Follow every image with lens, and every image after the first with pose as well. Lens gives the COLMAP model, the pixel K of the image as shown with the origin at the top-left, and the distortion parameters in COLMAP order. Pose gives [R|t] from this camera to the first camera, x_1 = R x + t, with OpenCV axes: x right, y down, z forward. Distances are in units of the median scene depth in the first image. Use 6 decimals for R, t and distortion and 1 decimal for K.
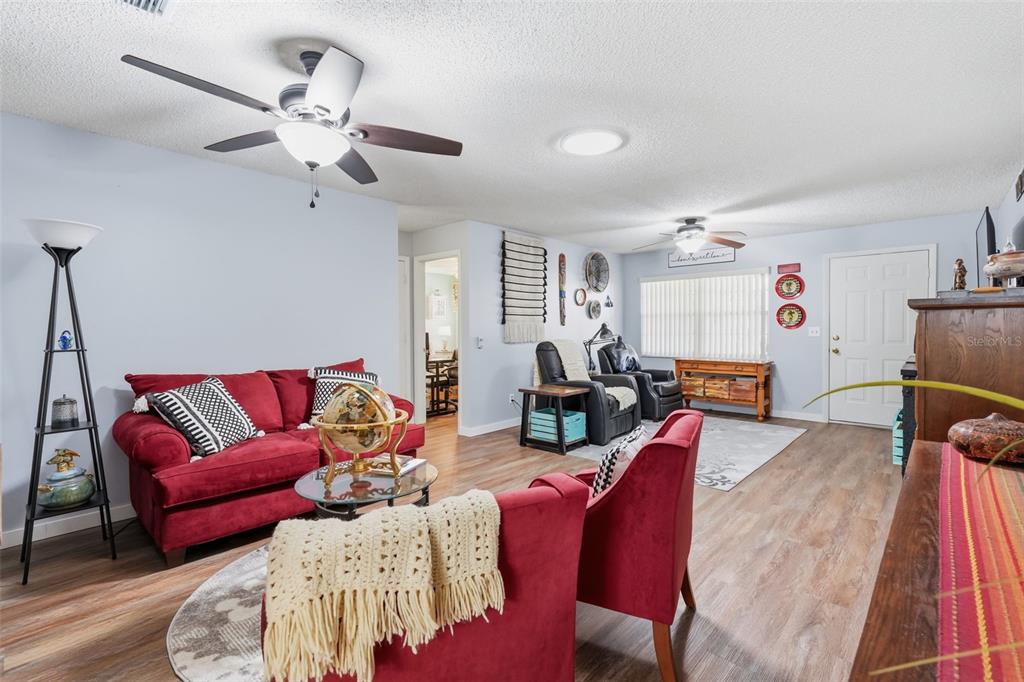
lens RADIAL K [[464.7, 0, 512.2], [0, 464.7, 332.5], [0, 0, 1]] dist [0.007954, 0.000158]
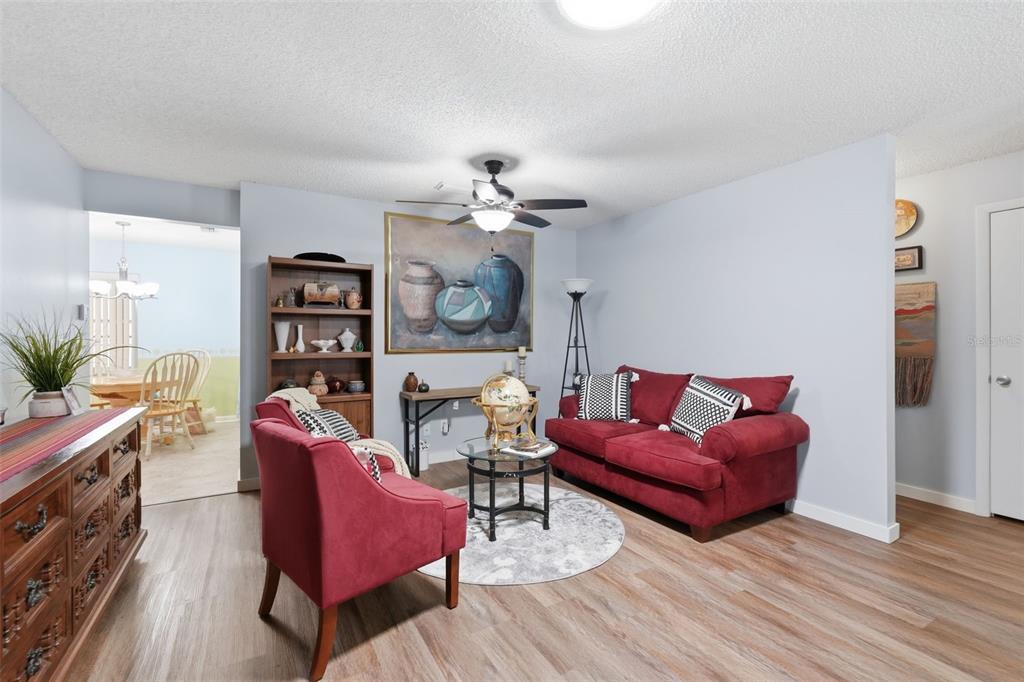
lens RADIAL K [[455.2, 0, 510.7], [0, 455.2, 336.6], [0, 0, 1]] dist [0.001725, 0.000194]
pose [[-0.304865, 0.005573, -0.952379, 0.352015], [-0.009079, 0.999920, 0.008758, -0.006853], [0.952352, 0.011317, -0.304790, 0.530182]]
